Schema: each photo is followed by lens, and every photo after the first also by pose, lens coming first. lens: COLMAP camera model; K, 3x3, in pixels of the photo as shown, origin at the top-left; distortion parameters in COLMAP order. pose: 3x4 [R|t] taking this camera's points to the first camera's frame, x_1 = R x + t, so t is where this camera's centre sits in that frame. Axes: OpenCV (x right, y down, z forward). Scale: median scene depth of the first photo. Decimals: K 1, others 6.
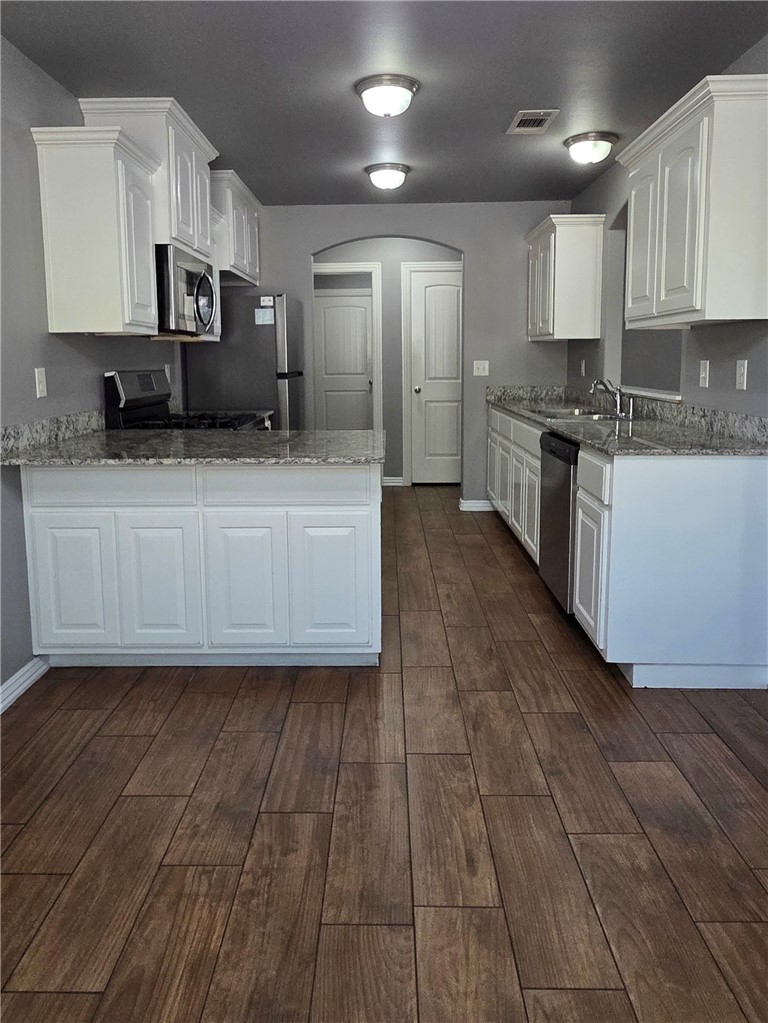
lens RADIAL K [[680.5, 0, 379.0], [0, 680.5, 446.2], [0, 0, 1]] dist [0.002667, -0.000205]
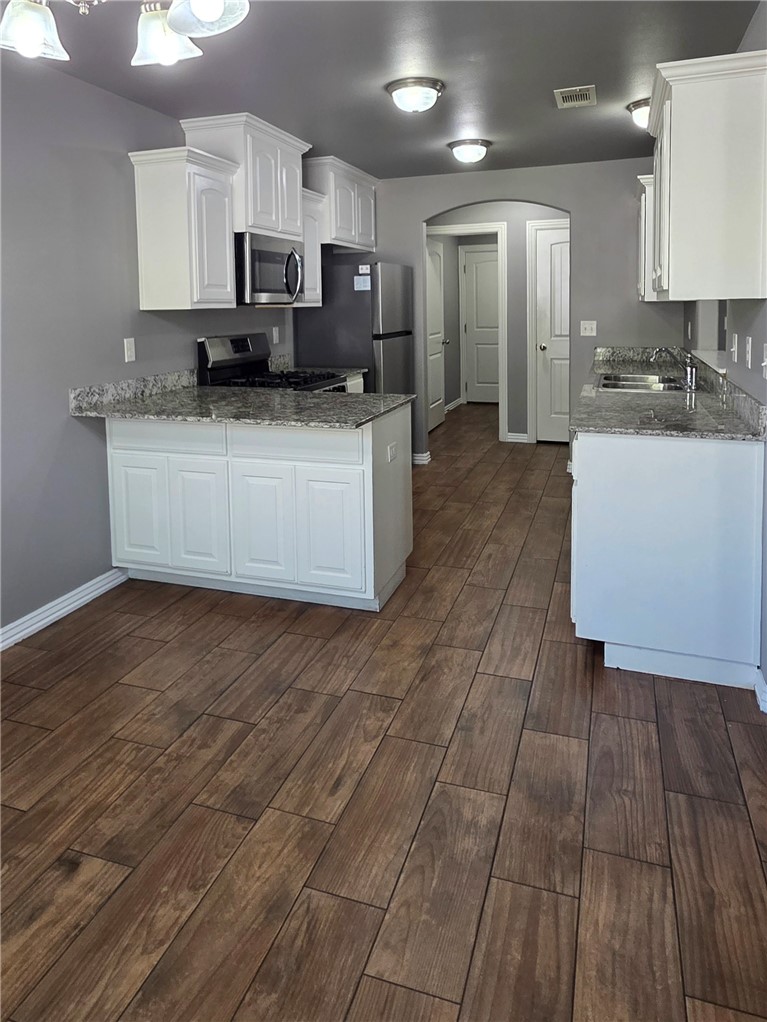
lens RADIAL K [[687.4, 0, 380.5], [0, 687.4, 366.5], [0, 0, 1]] dist [0.003657, -0.002394]
pose [[0.950439, 0.021389, -0.310173, 0.346559], [-0.032195, 0.999038, -0.029761, -0.040095], [0.309238, 0.038272, 0.950214, -0.068567]]
